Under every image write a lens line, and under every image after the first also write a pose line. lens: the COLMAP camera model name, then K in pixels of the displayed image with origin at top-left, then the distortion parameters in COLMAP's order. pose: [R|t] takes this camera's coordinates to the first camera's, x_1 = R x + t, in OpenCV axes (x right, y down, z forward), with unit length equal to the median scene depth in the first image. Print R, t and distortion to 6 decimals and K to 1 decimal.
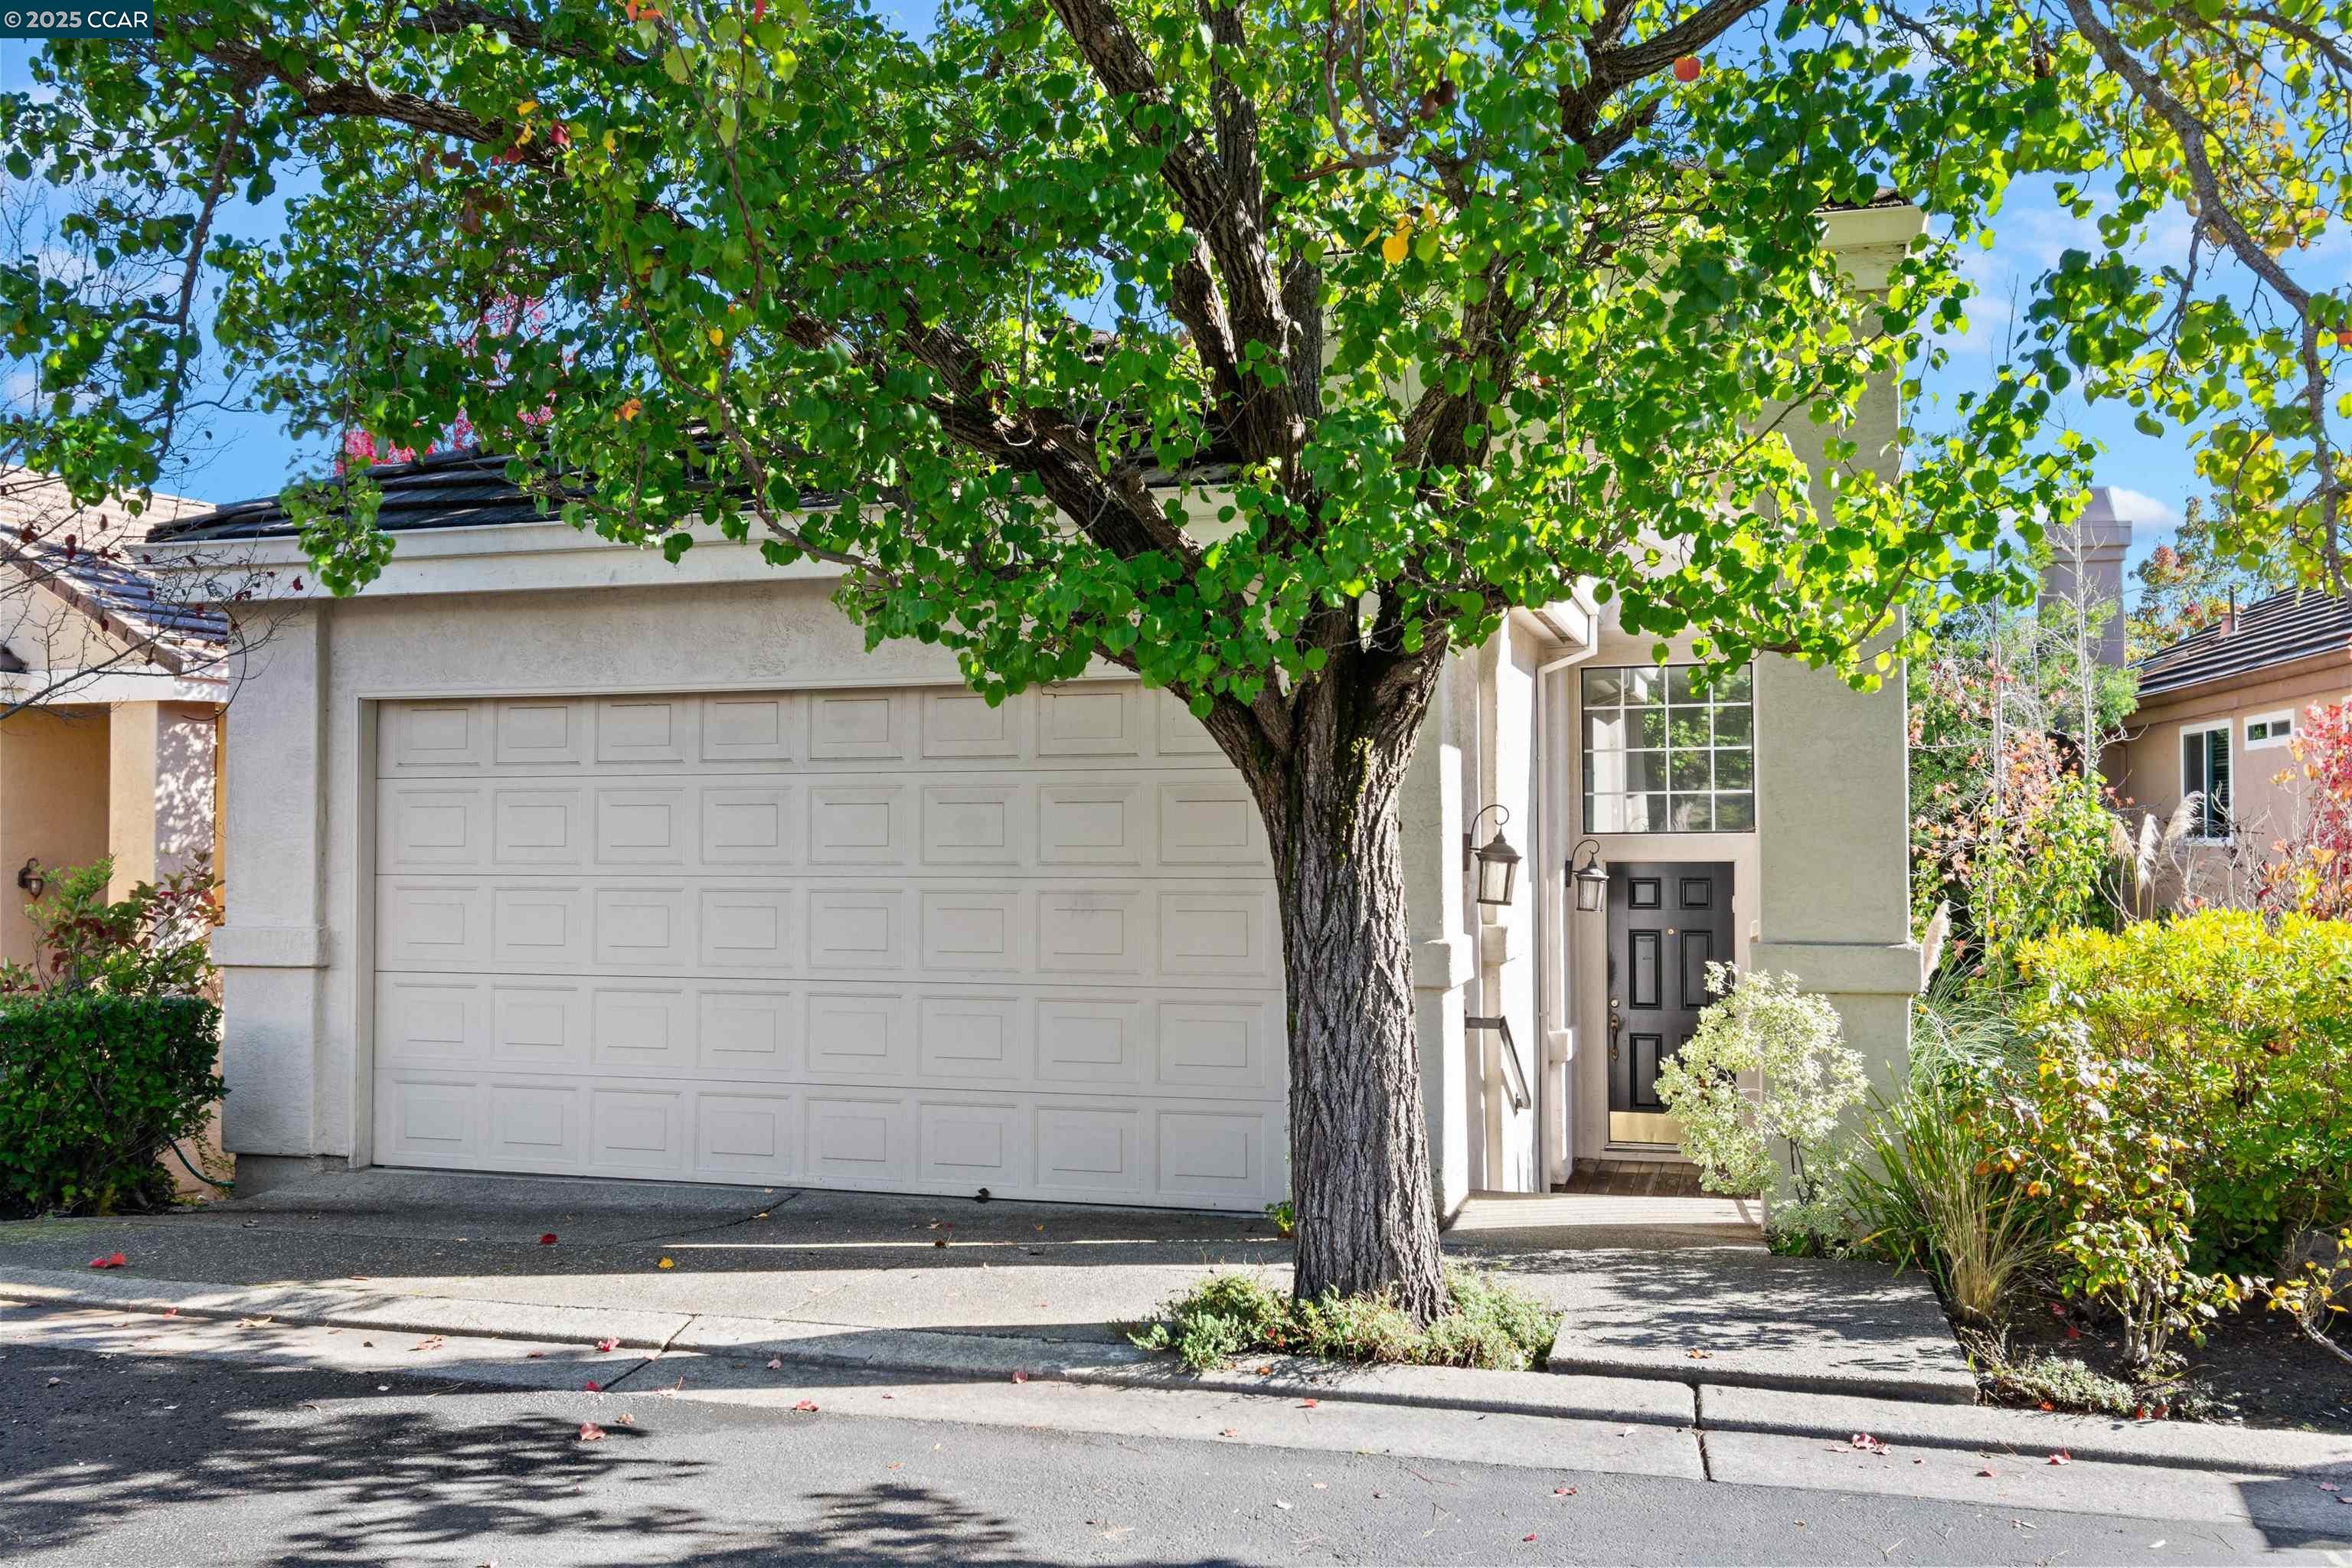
lens RADIAL K [[2155.9, 0, 1050.7], [0, 2155.9, 713.8], [0, 0, 1]] dist [0.006712, -0.008185]
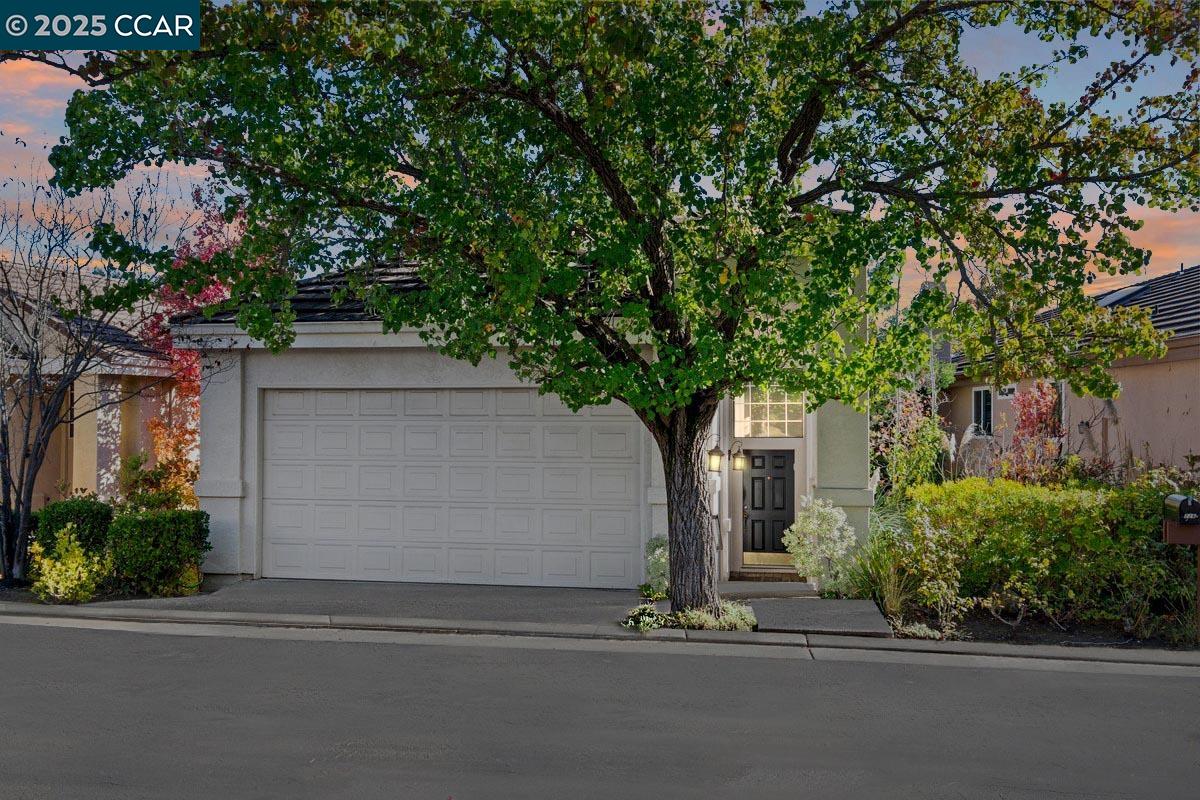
lens RADIAL K [[1099.9, 0, 536.1], [0, 1099.9, 364.2], [0, 0, 1]] dist [0.006712, -0.008185]
pose [[0.995198, 0.006920, 0.097632, -0.208637], [-0.007611, 0.999949, 0.006702, -0.073602], [-0.097581, -0.007413, 0.995200, -0.456679]]
